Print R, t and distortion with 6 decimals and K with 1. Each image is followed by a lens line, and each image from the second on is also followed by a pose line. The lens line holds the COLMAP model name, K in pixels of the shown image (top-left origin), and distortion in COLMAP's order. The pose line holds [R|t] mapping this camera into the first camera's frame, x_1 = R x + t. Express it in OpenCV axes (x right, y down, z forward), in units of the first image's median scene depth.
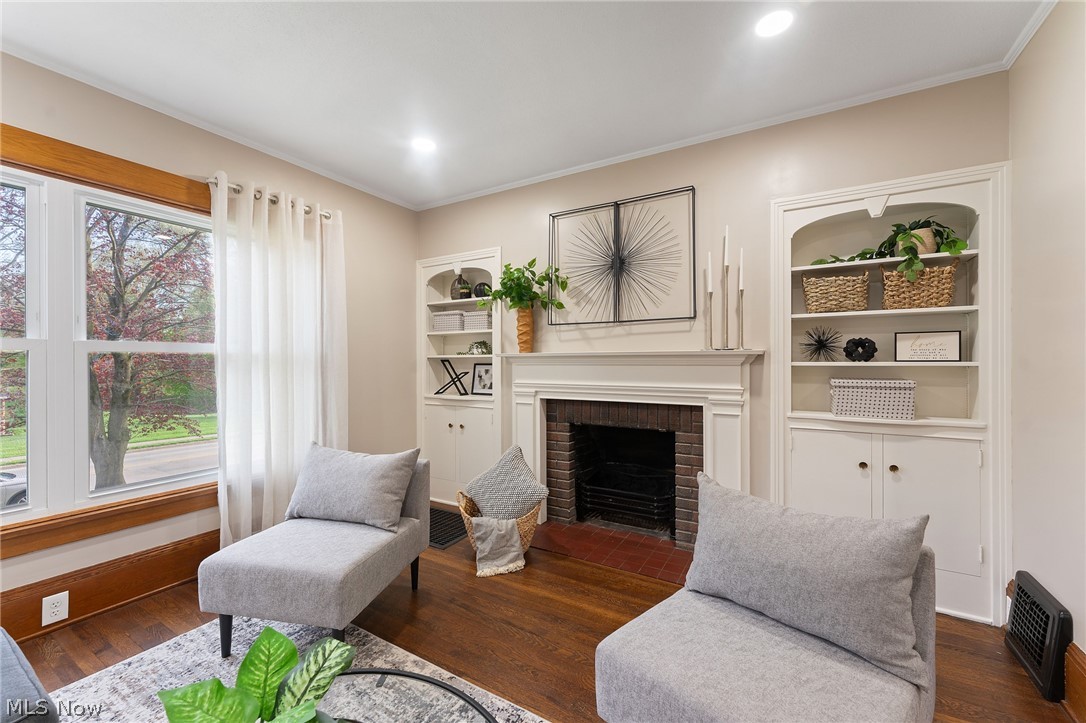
lens RADIAL K [[433.6, 0, 541.6], [0, 433.6, 364.2], [0, 0, 1]] dist [0.001119, -0.000348]
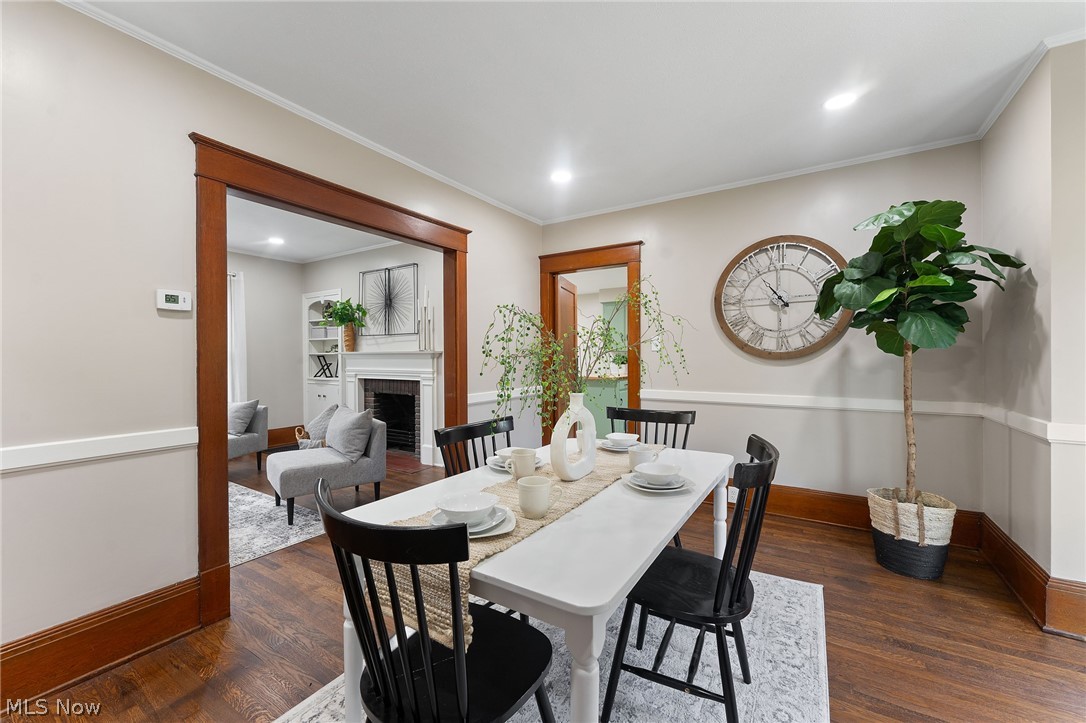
lens RADIAL K [[433.6, 0, 544.3], [0, 433.6, 358.7], [0, 0, 1]] dist [0.001119, -0.000348]
pose [[0.999399, -0.006588, -0.034046, 0.781846], [0.006887, 0.999939, 0.008649, -0.008080], [0.033987, -0.008878, 0.999383, -0.686298]]
